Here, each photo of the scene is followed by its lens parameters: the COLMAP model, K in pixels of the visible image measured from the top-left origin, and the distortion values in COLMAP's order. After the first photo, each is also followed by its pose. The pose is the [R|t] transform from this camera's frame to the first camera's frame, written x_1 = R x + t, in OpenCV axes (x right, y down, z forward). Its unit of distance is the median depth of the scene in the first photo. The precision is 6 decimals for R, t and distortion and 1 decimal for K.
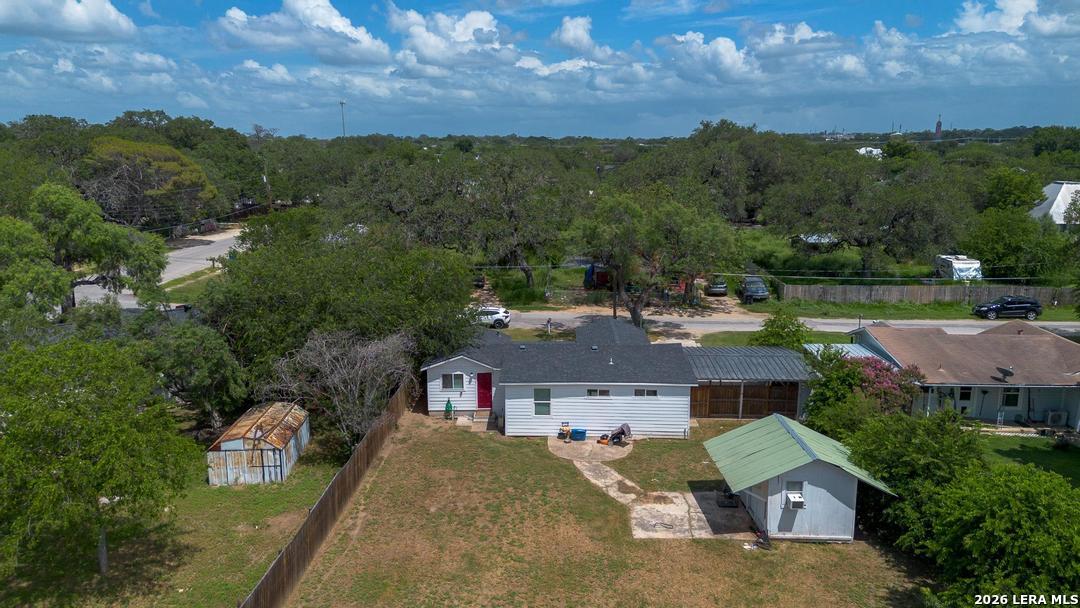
lens RADIAL K [[744.1, 0, 542.8], [0, 744.1, 310.9], [0, 0, 1]] dist [0.274467, -0.259298]
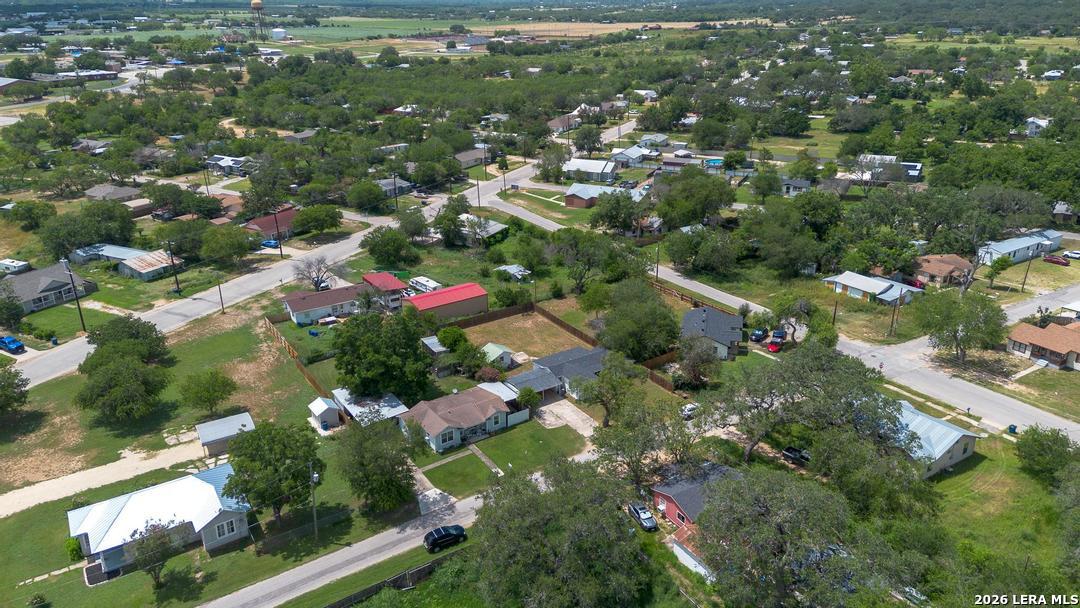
lens RADIAL K [[744.1, 0, 538.1], [0, 744.1, 309.8], [0, 0, 1]] dist [0.274467, -0.259298]
pose [[-0.825298, 0.225346, -0.517787, 1.678055], [-0.107851, 0.837148, 0.536238, -1.700417], [0.554303, 0.498400, -0.666592, 2.840473]]
